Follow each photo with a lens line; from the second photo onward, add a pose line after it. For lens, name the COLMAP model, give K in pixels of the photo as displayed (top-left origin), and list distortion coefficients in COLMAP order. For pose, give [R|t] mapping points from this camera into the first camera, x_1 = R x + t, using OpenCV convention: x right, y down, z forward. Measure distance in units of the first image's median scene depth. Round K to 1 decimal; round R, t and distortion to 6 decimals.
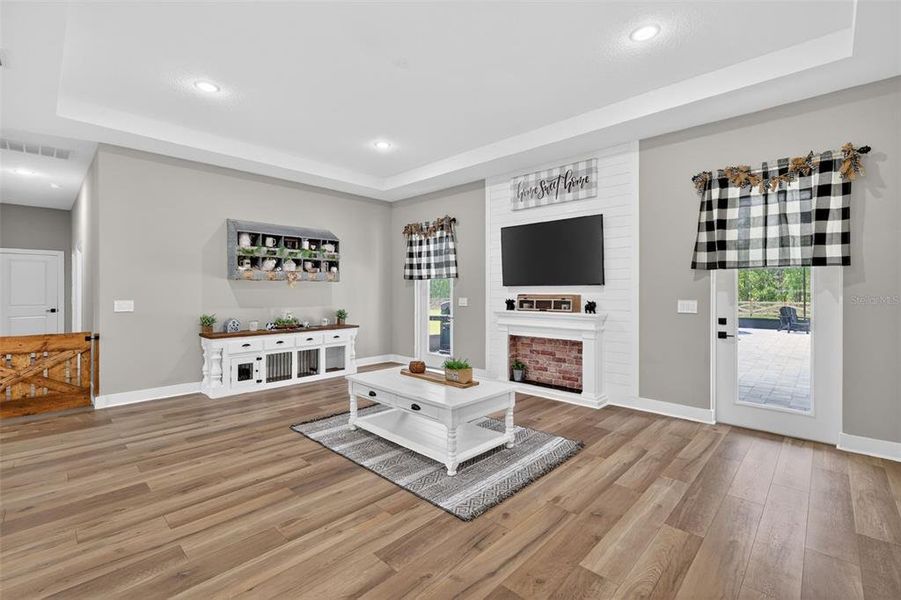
lens RADIAL K [[393.6, 0, 449.6], [0, 393.6, 290.0], [0, 0, 1]] dist [0.002174, 0.000413]
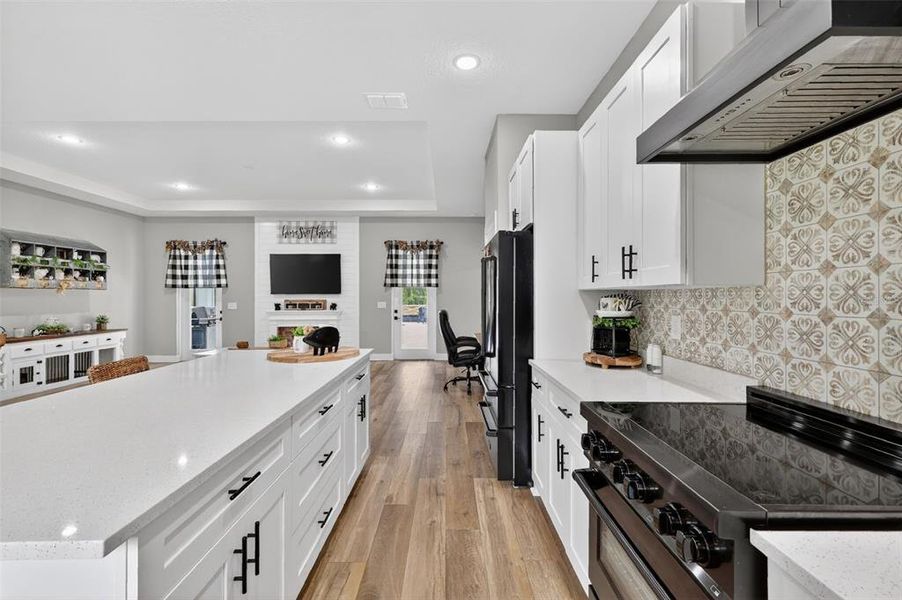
lens RADIAL K [[394.9, 0, 451.0], [0, 394.9, 295.1], [0, 0, 1]] dist [0.003501, 0.000643]
pose [[0.714429, 0.000671, 0.699708, -0.460434], [0.001386, 0.999996, -0.002375, -0.002393], [-0.699707, 0.002667, 0.714425, -0.570172]]
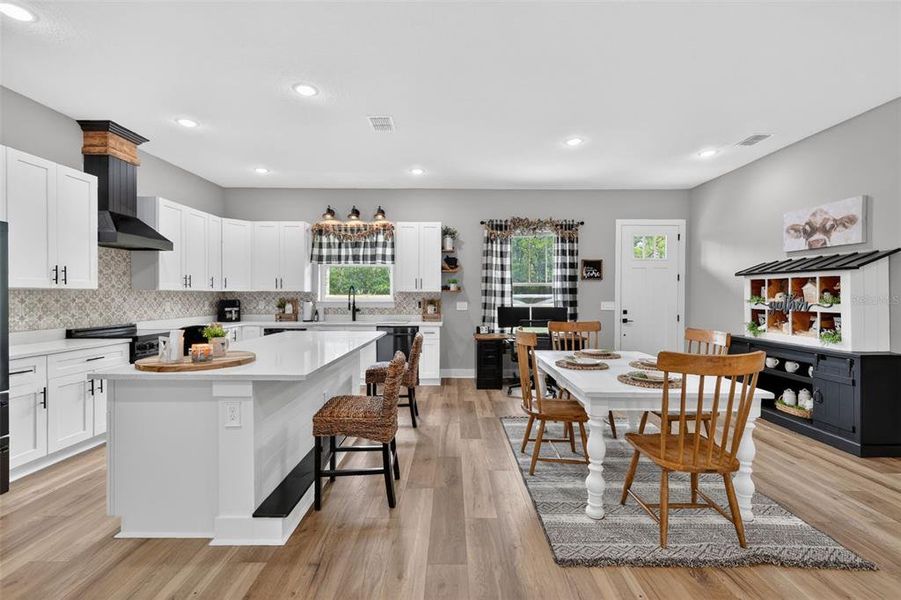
lens RADIAL K [[394.5, 0, 450.5], [0, 394.5, 295.1], [0, 0, 1]] dist [0.003501, 0.000643]
pose [[-0.725500, -0.001852, -0.688219, -0.097652], [-0.000457, 0.999997, -0.002209, 0.001546], [0.688222, -0.001288, -0.725499, 0.521876]]
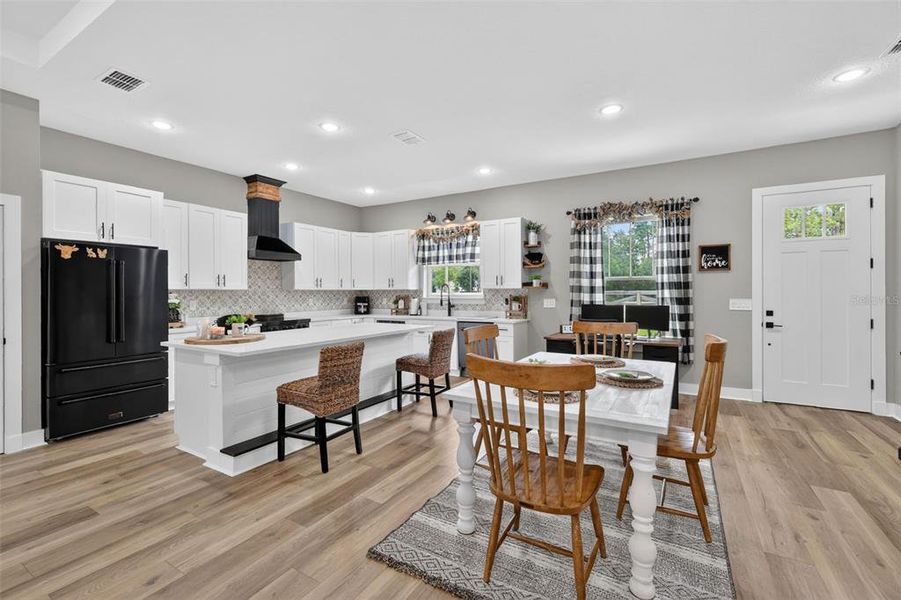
lens RADIAL K [[390.9, 0, 449.9], [0, 390.9, 291.6], [0, 0, 1]] dist [0.001421, -0.000276]
pose [[-0.973769, 0.003543, -0.227510, -0.430942], [0.004769, 0.999977, -0.004842, 0.003002], [0.227487, -0.005801, -0.973764, 0.715333]]
